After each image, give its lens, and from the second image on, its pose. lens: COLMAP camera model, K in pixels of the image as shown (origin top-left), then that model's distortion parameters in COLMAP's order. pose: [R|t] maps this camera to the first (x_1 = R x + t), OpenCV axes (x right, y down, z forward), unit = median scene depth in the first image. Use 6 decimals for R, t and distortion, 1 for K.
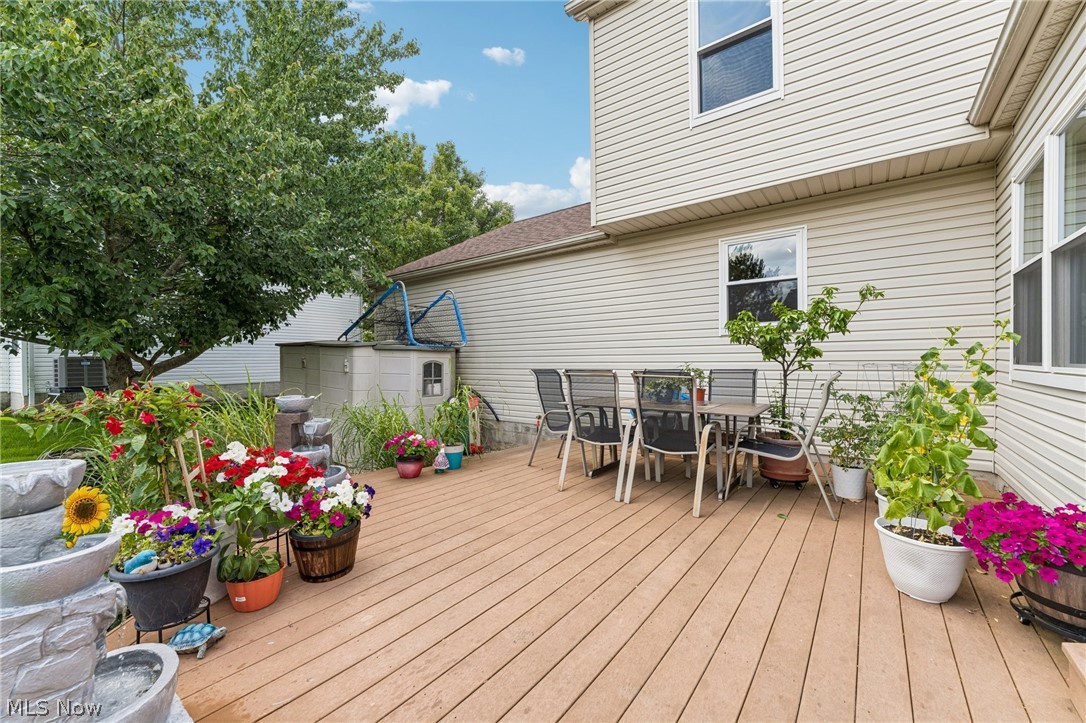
lens RADIAL K [[440.2, 0, 543.0], [0, 440.2, 361.5], [0, 0, 1]] dist [-0.000171, -0.000027]
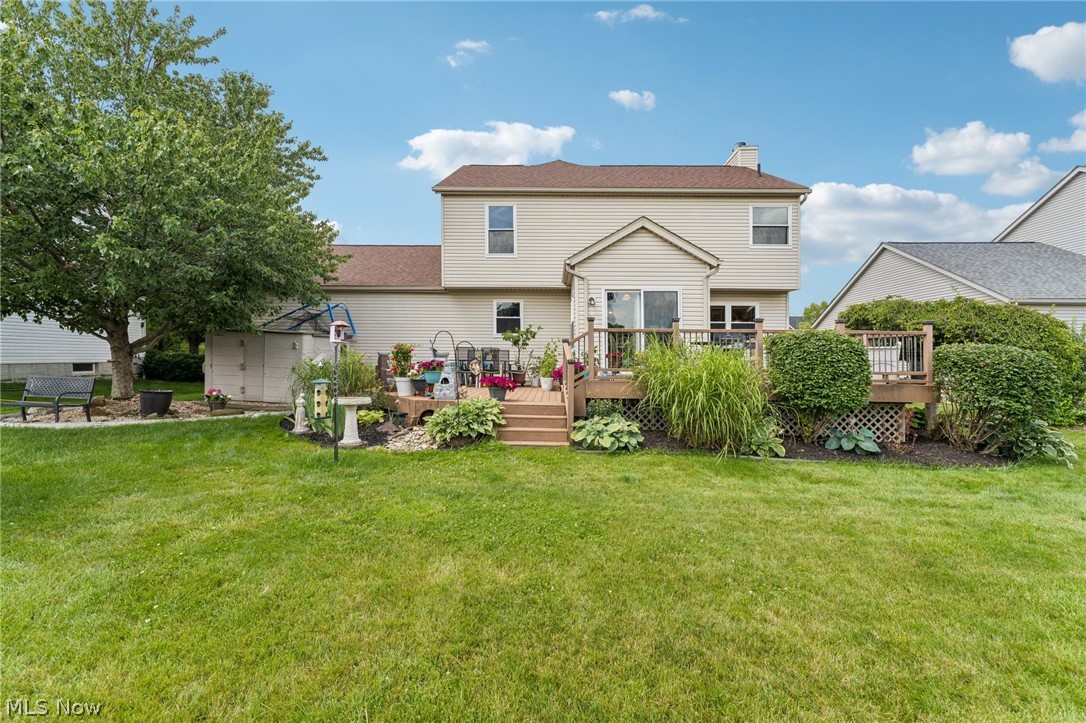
lens RADIAL K [[445.9, 0, 545.5], [0, 445.9, 351.9], [0, 0, 1]] dist [0.025444, -0.000201]
pose [[0.803097, 0.024996, 0.595324, -1.031231], [-0.016121, 0.999665, -0.020227, 0.083287], [-0.595630, 0.006647, 0.803231, -1.449280]]
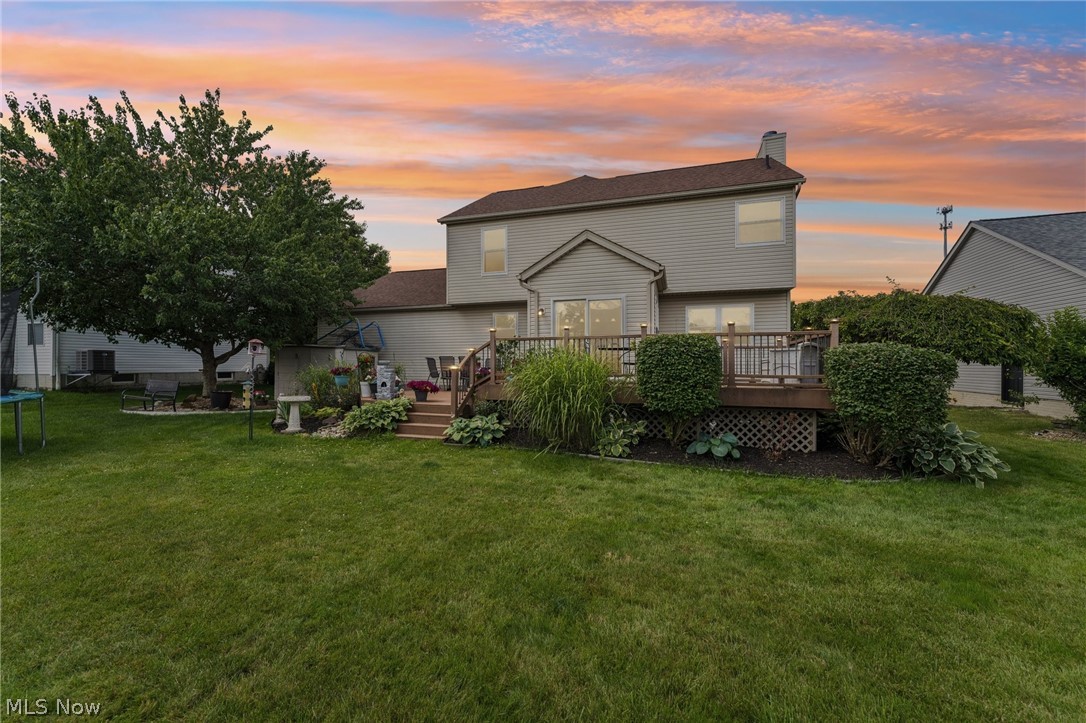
lens RADIAL K [[433.3, 0, 543.0], [0, 433.3, 361.5], [0, 0, 1]] dist [0.022100, 0.000013]
pose [[0.942304, 0.012981, 0.334505, -0.269315], [-0.007841, 0.999830, -0.016714, 0.087236], [-0.334665, 0.013127, 0.942246, -2.035346]]
